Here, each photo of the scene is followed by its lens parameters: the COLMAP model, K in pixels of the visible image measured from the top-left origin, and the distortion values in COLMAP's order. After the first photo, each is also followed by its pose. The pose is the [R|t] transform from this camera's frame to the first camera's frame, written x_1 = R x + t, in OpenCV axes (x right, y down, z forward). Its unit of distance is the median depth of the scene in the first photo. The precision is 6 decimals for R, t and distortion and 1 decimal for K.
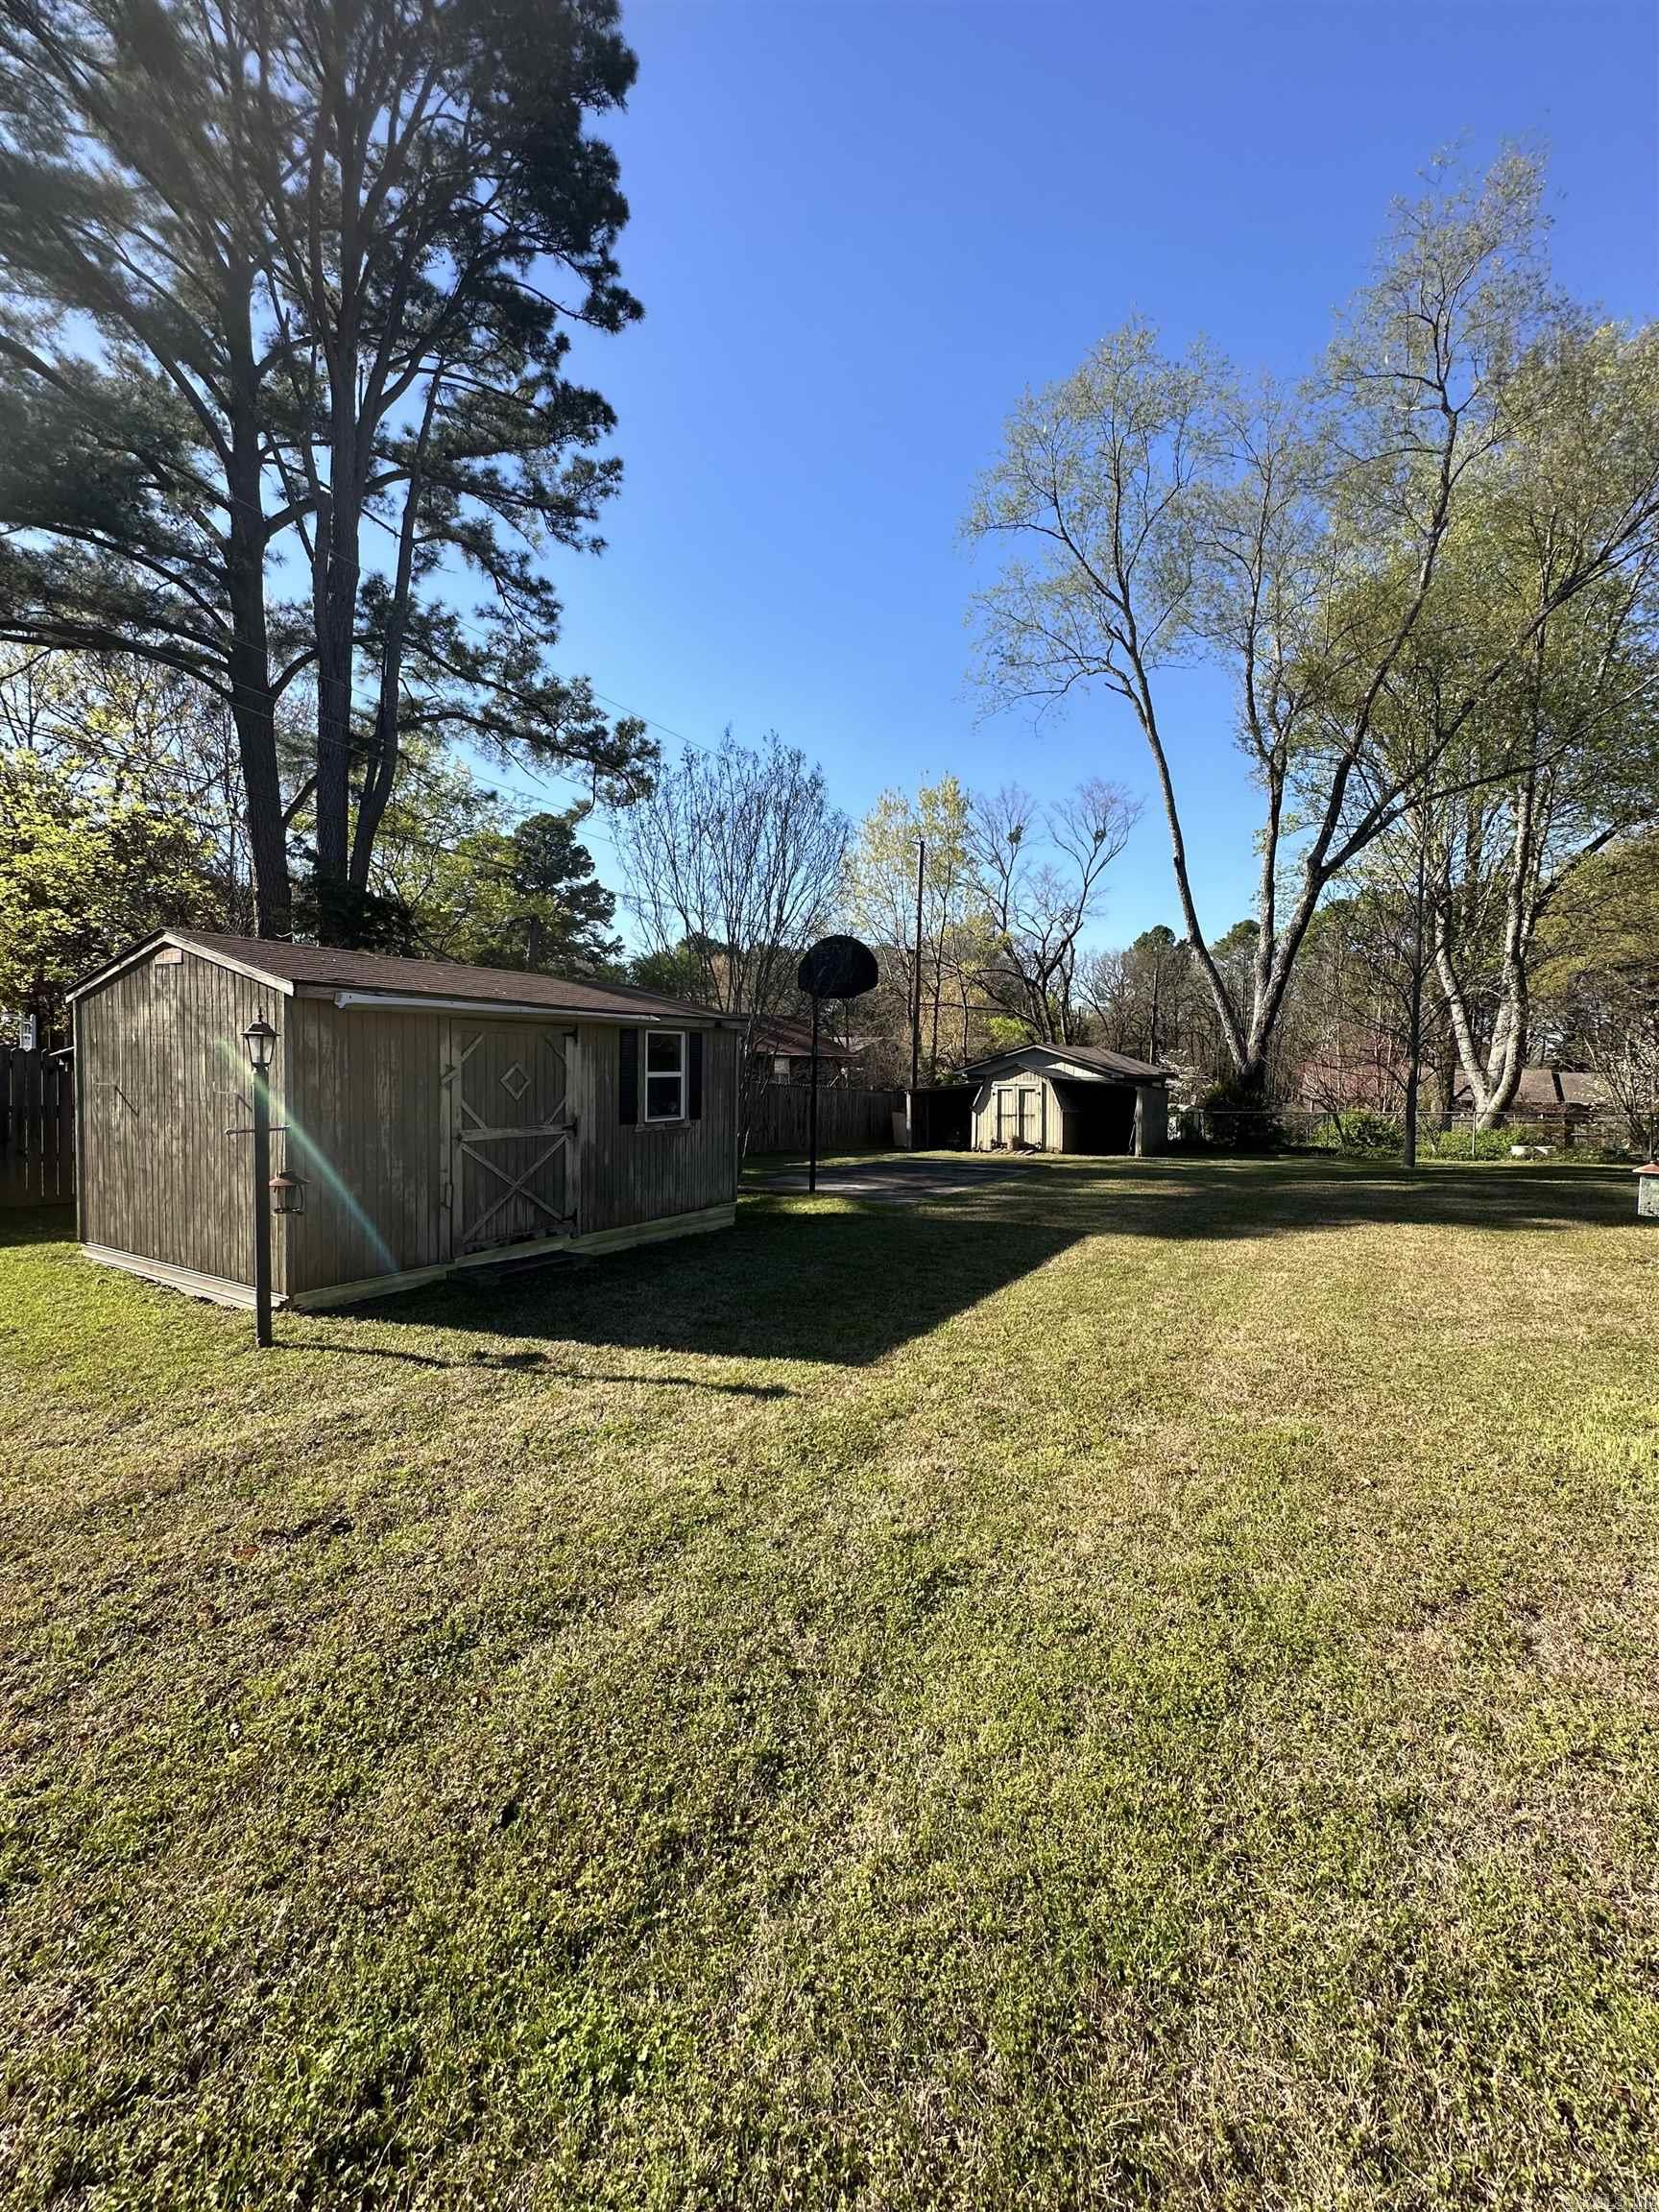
lens RADIAL K [[881.7, 0, 830.7], [0, 881.7, 1109.6], [0, 0, 1]] dist [-0.004631, 0.001512]
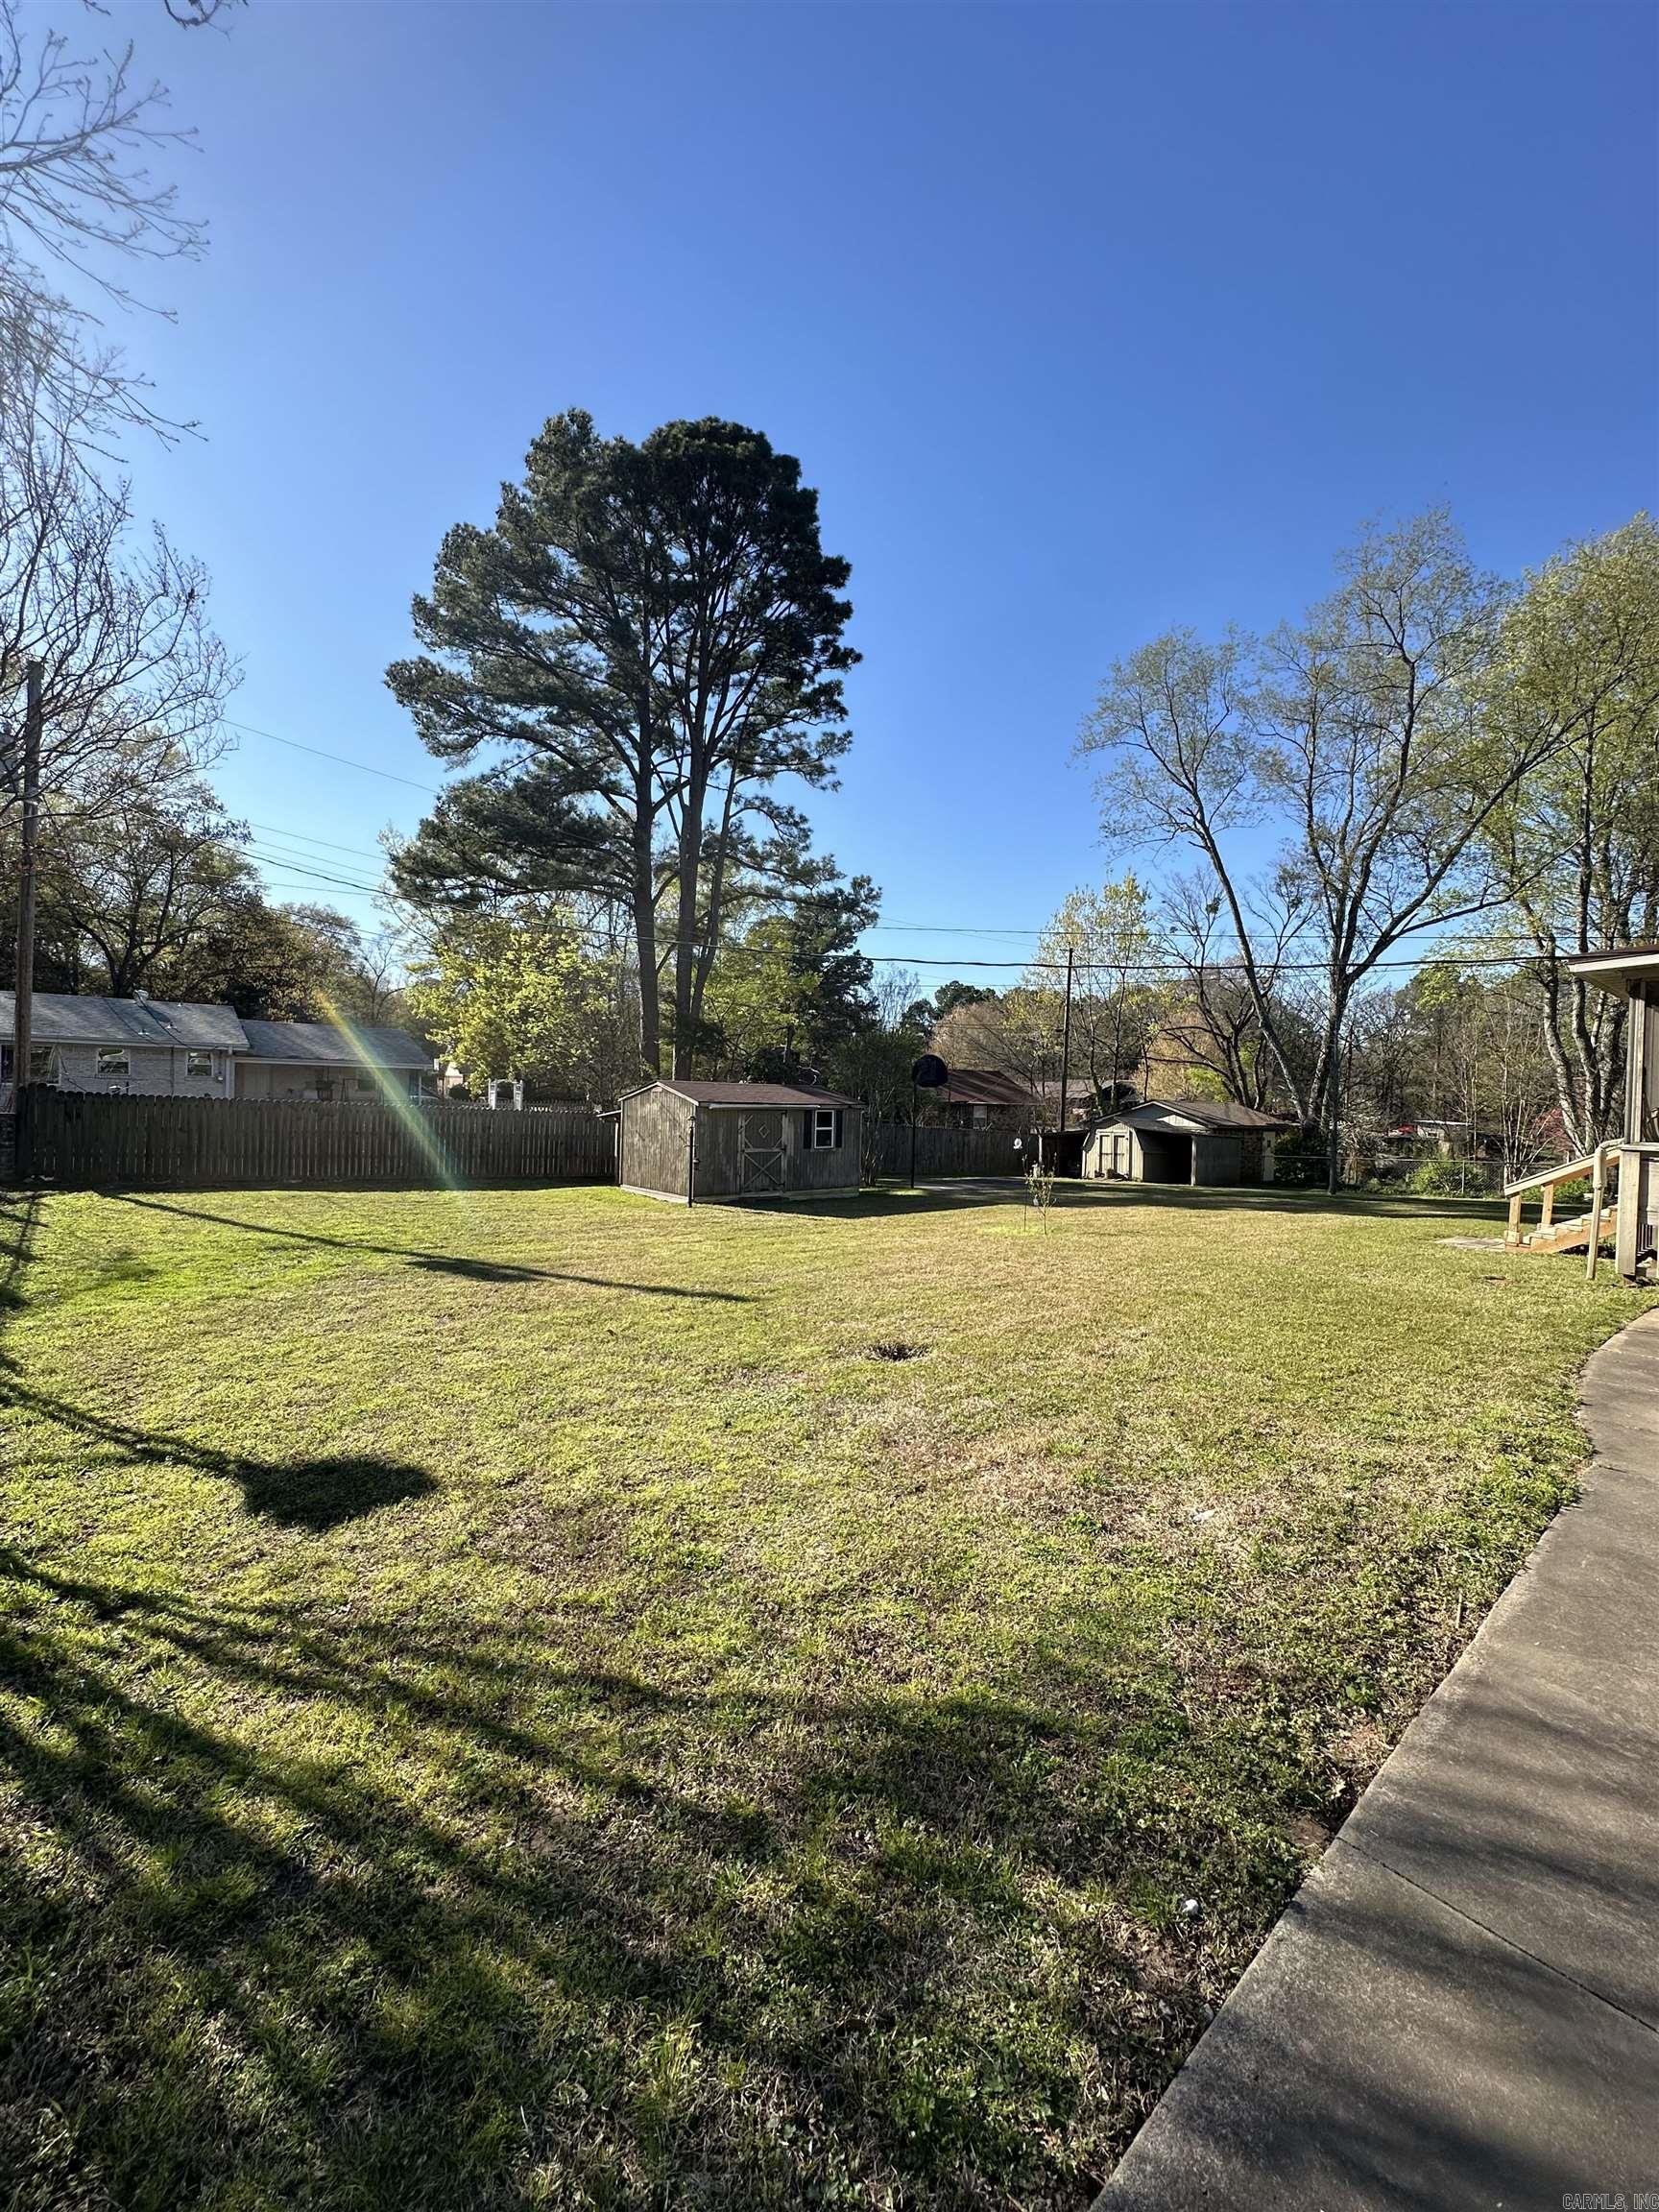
lens RADIAL K [[881.7, 0, 829.9], [0, 881.7, 1109.3], [0, 0, 1]] dist [-0.004631, 0.001512]
pose [[0.953612, 0.012544, -0.300776, 0.210275], [-0.024897, 0.998995, -0.037273, -0.001318], [0.300006, 0.043033, 0.952966, -0.492386]]
